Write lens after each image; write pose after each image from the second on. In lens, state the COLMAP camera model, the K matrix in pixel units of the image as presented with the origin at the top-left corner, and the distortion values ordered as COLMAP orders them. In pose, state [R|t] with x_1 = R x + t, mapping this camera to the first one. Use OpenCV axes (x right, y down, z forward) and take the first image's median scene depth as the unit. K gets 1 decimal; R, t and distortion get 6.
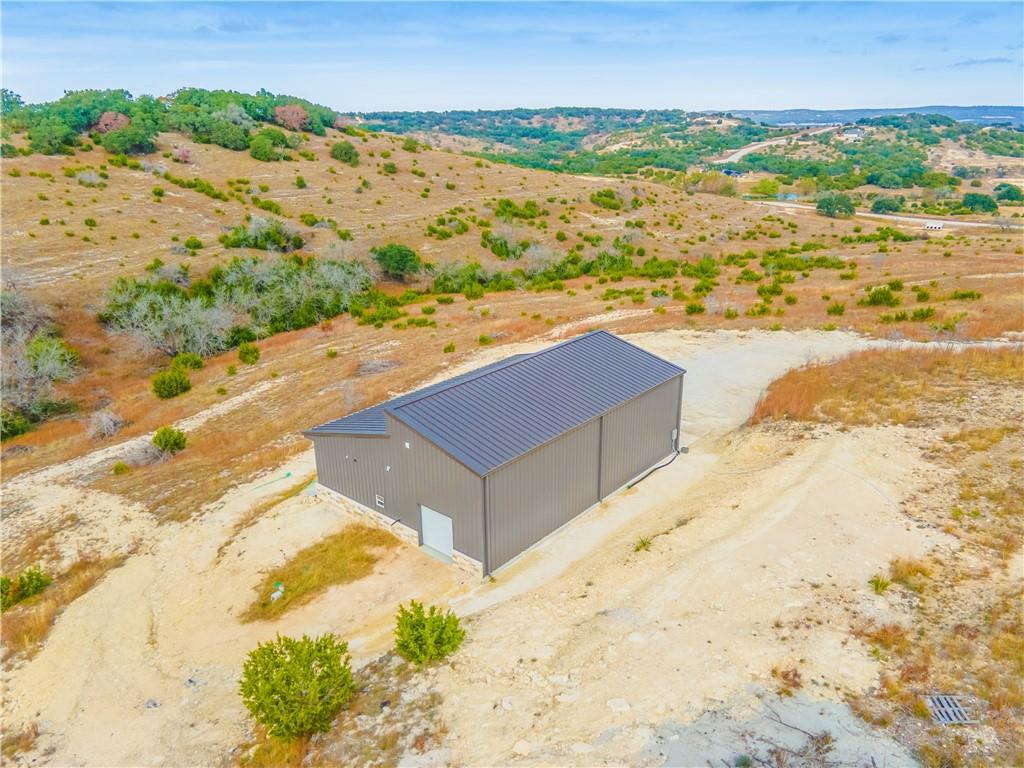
lens RADIAL K [[753.3, 0, 512.0], [0, 753.3, 384.0], [0, 0, 1]] dist [0.037578, -0.002457]
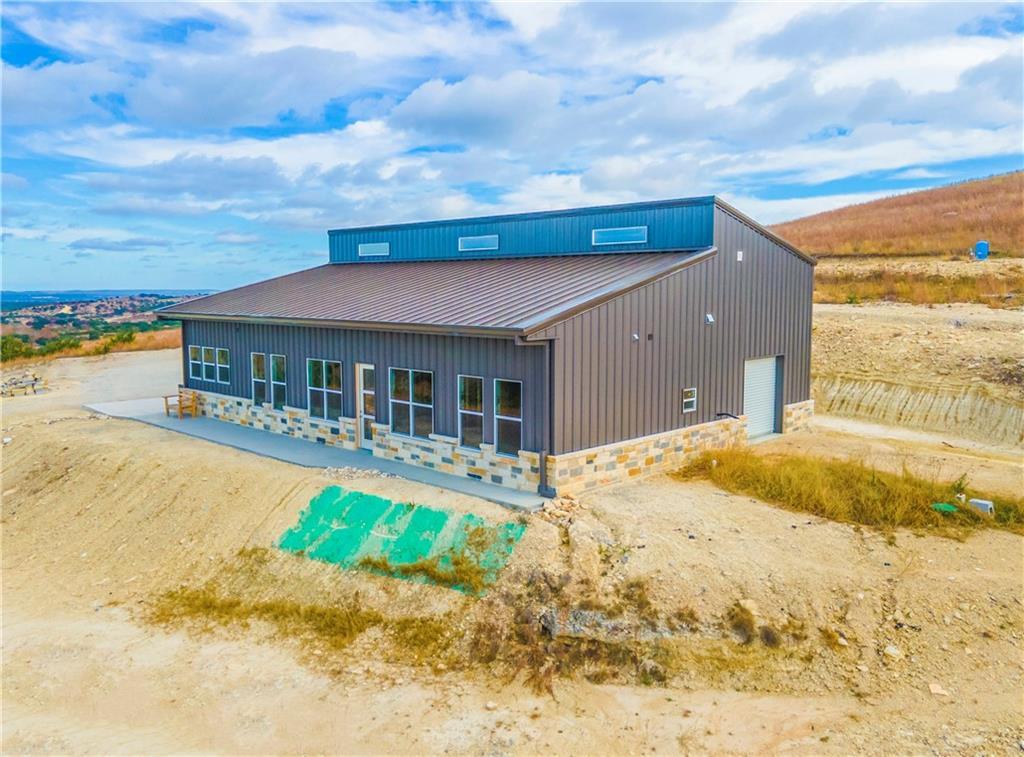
lens RADIAL K [[825.7, 0, 520.6], [0, 825.7, 364.3], [0, 0, 1]] dist [0.037594, 0.006992]
pose [[0.050372, -0.082787, 0.995293, -0.770257], [0.335004, 0.940224, 0.061252, 0.058776], [-0.940869, 0.330342, 0.075095, 1.094688]]
